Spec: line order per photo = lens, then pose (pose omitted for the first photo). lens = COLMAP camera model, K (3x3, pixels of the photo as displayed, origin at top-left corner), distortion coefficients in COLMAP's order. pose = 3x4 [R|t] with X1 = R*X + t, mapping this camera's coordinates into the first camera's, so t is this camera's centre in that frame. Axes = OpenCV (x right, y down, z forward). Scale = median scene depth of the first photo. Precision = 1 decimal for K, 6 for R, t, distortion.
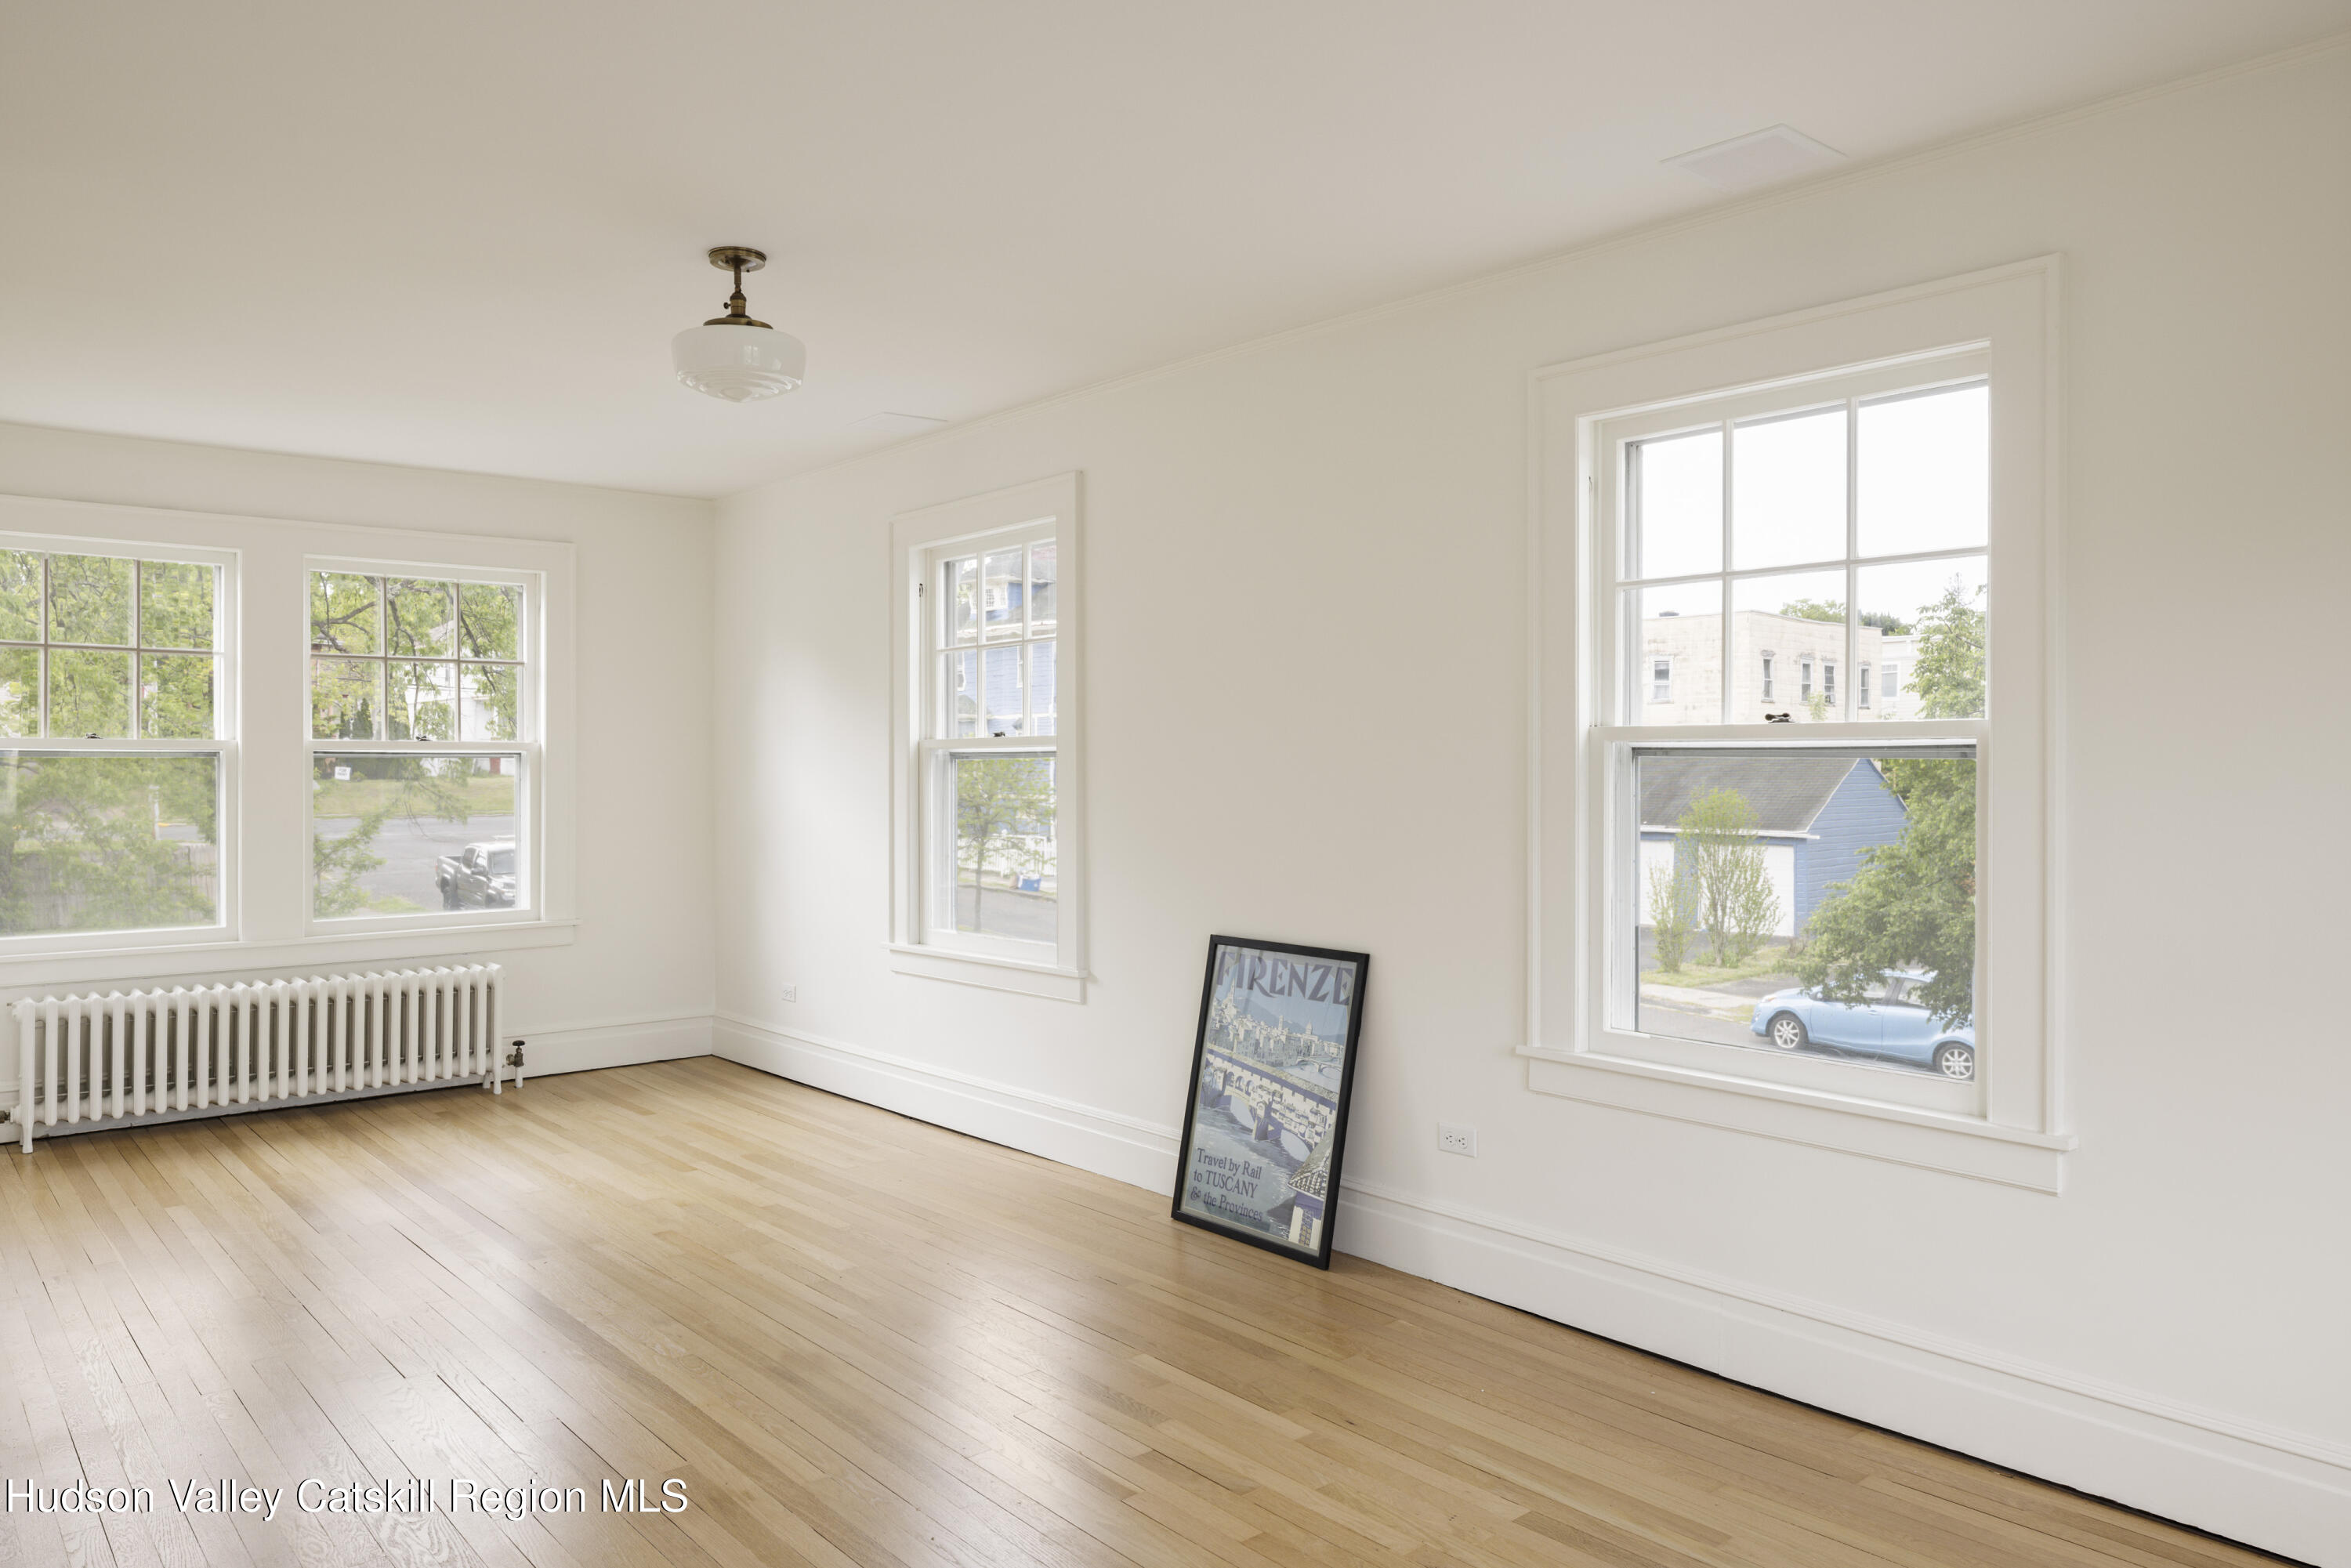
lens RADIAL K [[1596.2, 0, 1166.6], [0, 1596.2, 781.5], [0, 0, 1]] dist [0.003299, 0.011057]
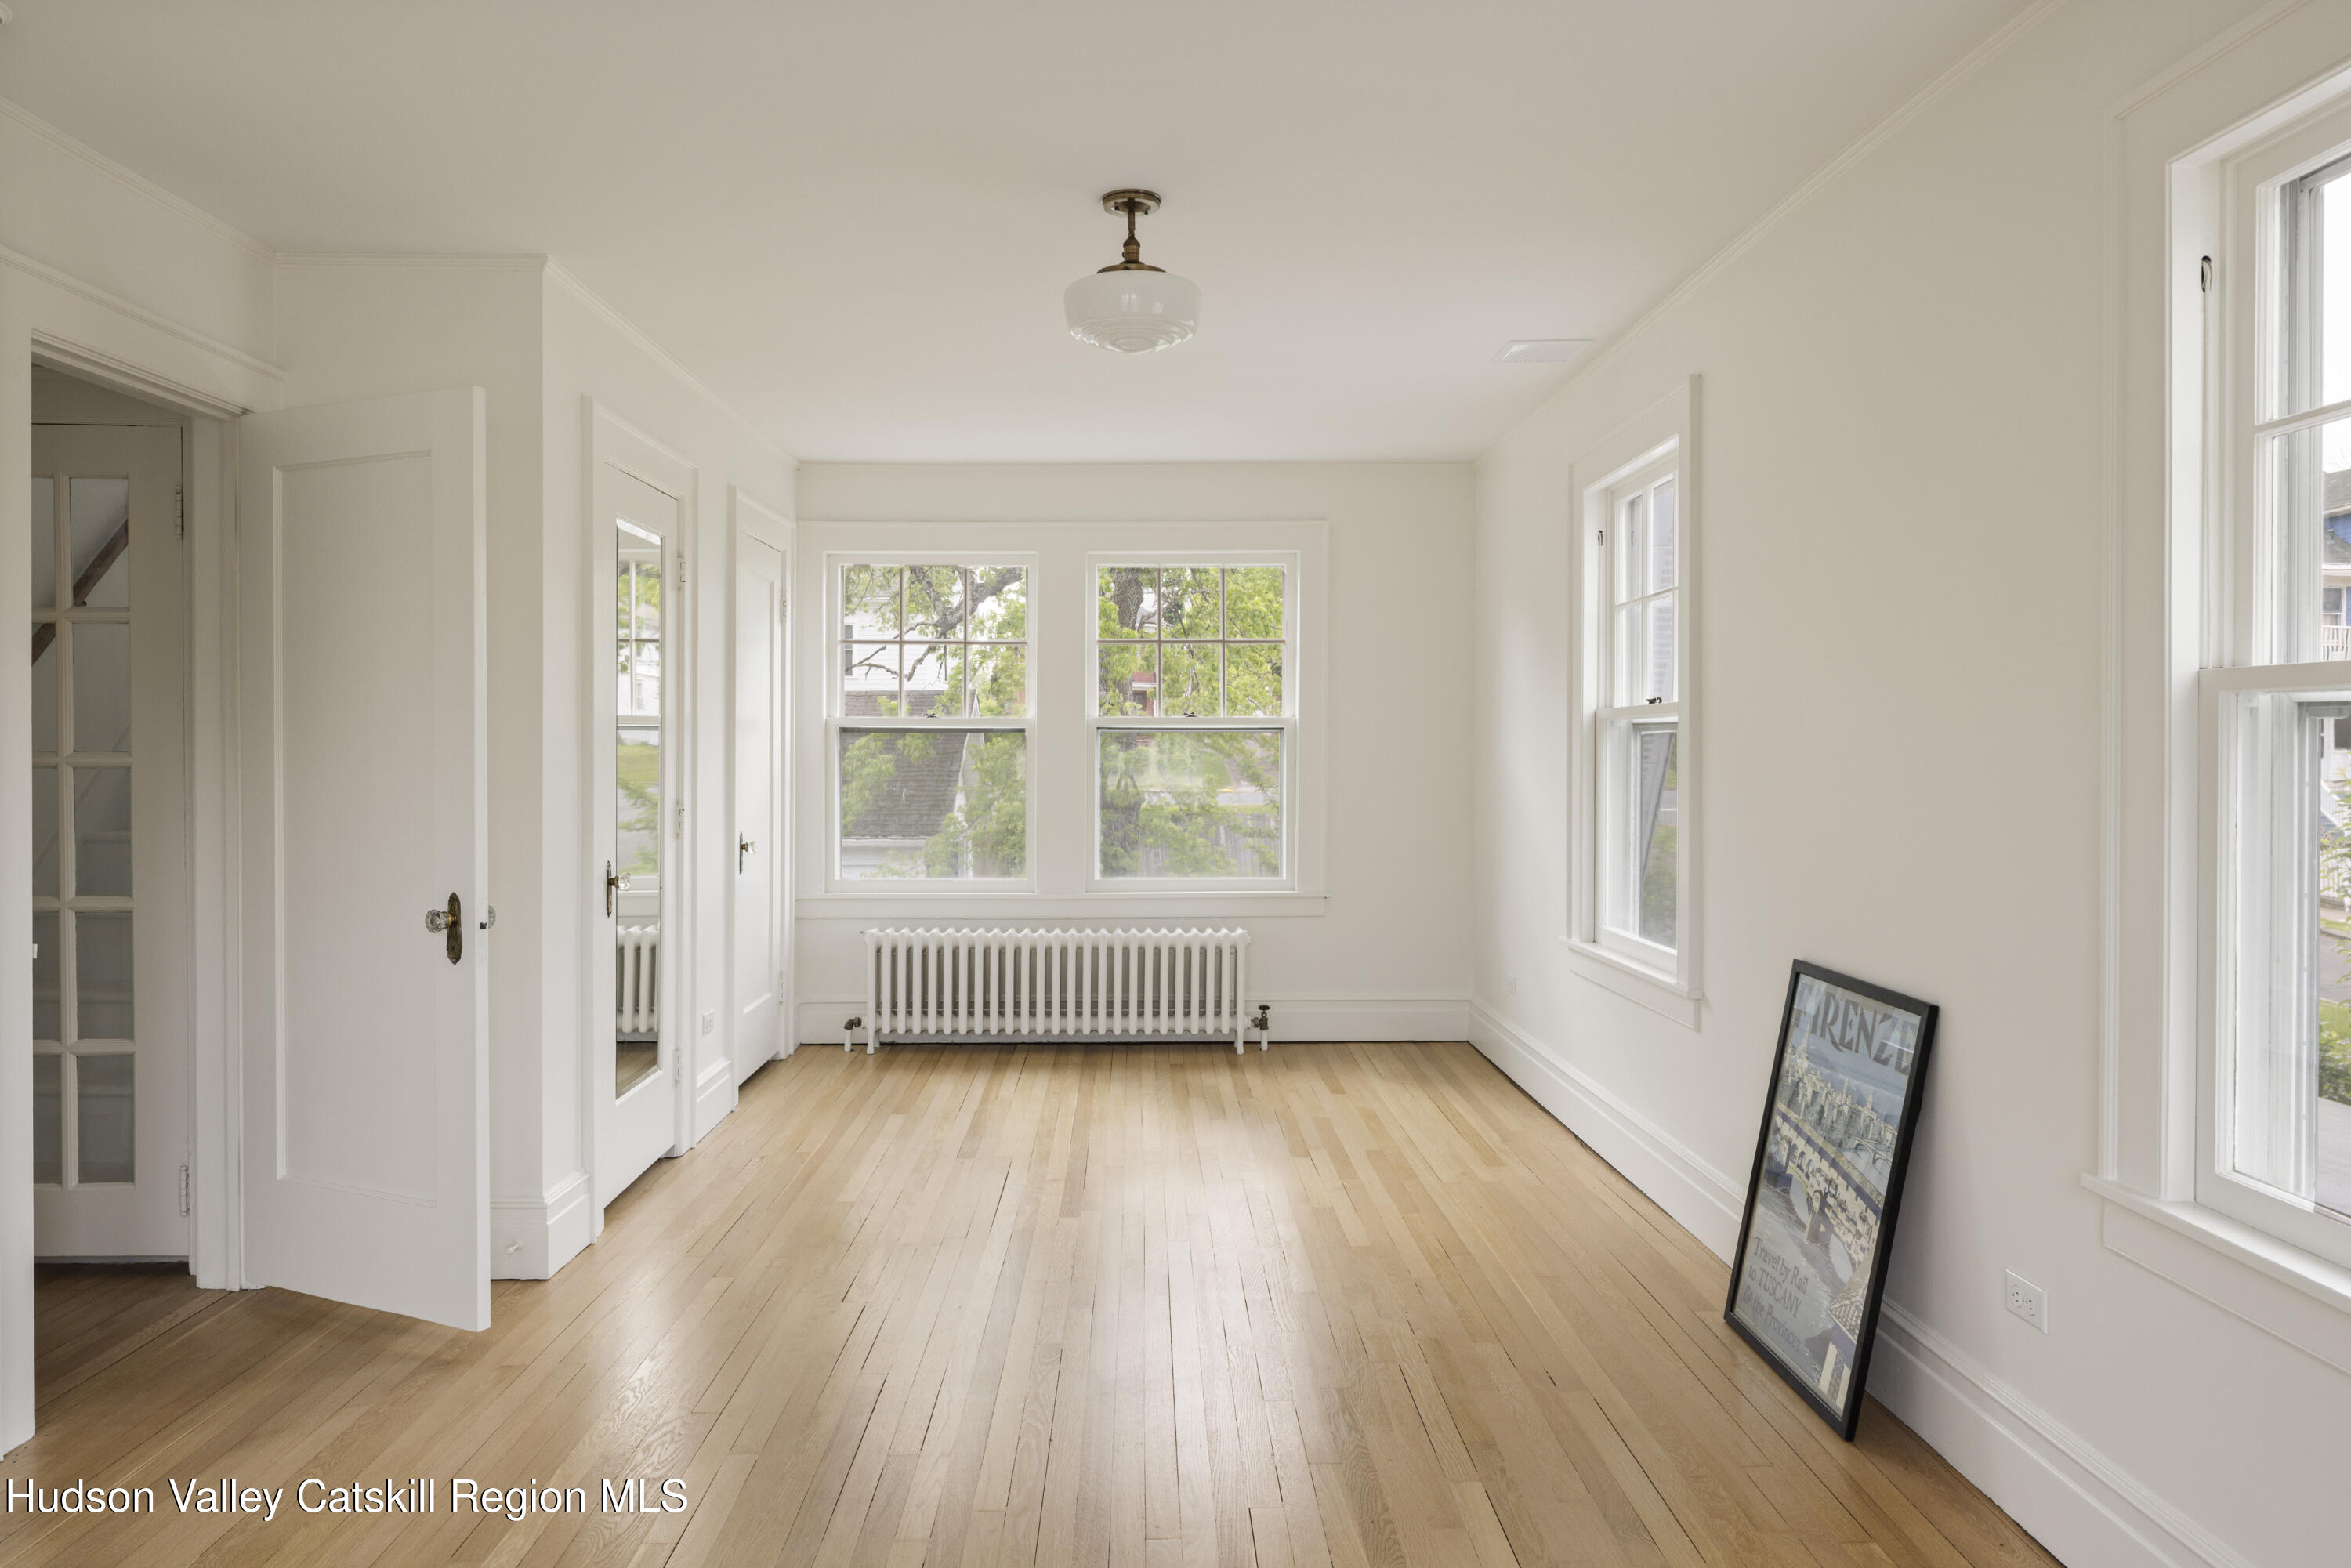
lens RADIAL K [[1596.2, 0, 1169.1], [0, 1596.2, 766.6], [0, 0, 1]] dist [0.003299, 0.011057]
pose [[0.772328, 0.008650, -0.635165, 0.286233], [-0.004089, 0.999954, 0.008646, -0.001218], [0.635211, -0.004080, 0.772328, 0.229208]]
